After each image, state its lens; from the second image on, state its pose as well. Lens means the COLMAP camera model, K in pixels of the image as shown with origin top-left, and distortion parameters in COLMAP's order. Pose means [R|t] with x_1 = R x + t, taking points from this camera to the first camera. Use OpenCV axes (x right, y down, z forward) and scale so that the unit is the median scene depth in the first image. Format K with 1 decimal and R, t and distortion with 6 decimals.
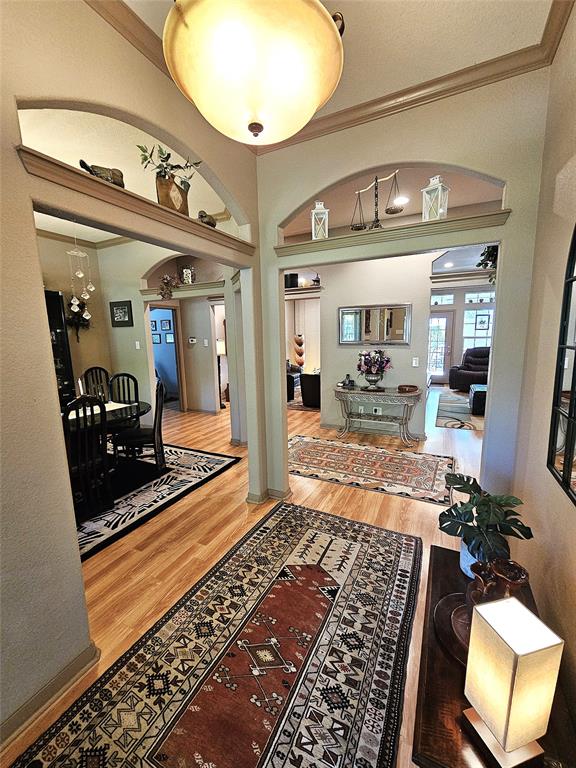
lens RADIAL K [[313.1, 0, 290.9], [0, 313.1, 385.7], [0, 0, 1]] dist [0.000376, 0.000015]
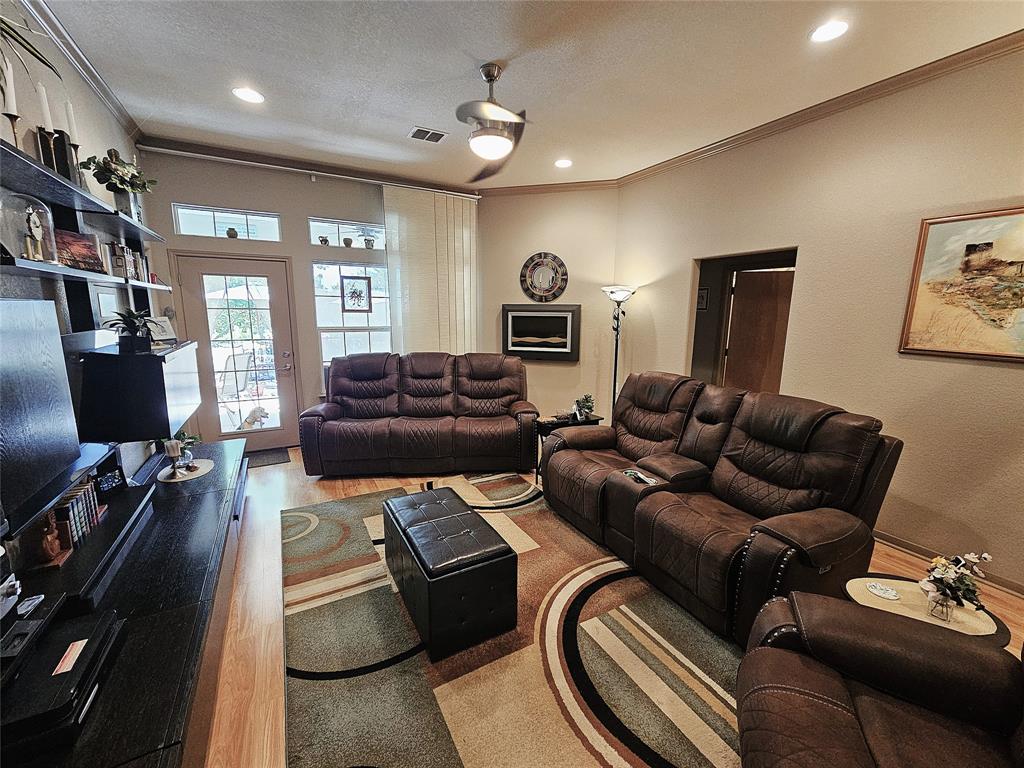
lens RADIAL K [[417.5, 0, 515.2], [0, 417.5, 379.3], [0, 0, 1]] dist [0.000376, 0.000015]
pose [[0.560156, -0.120507, 0.819575, 0.245208], [0.102034, 0.991866, 0.076102, -0.106503], [-0.822079, 0.040995, 0.567895, 0.491671]]
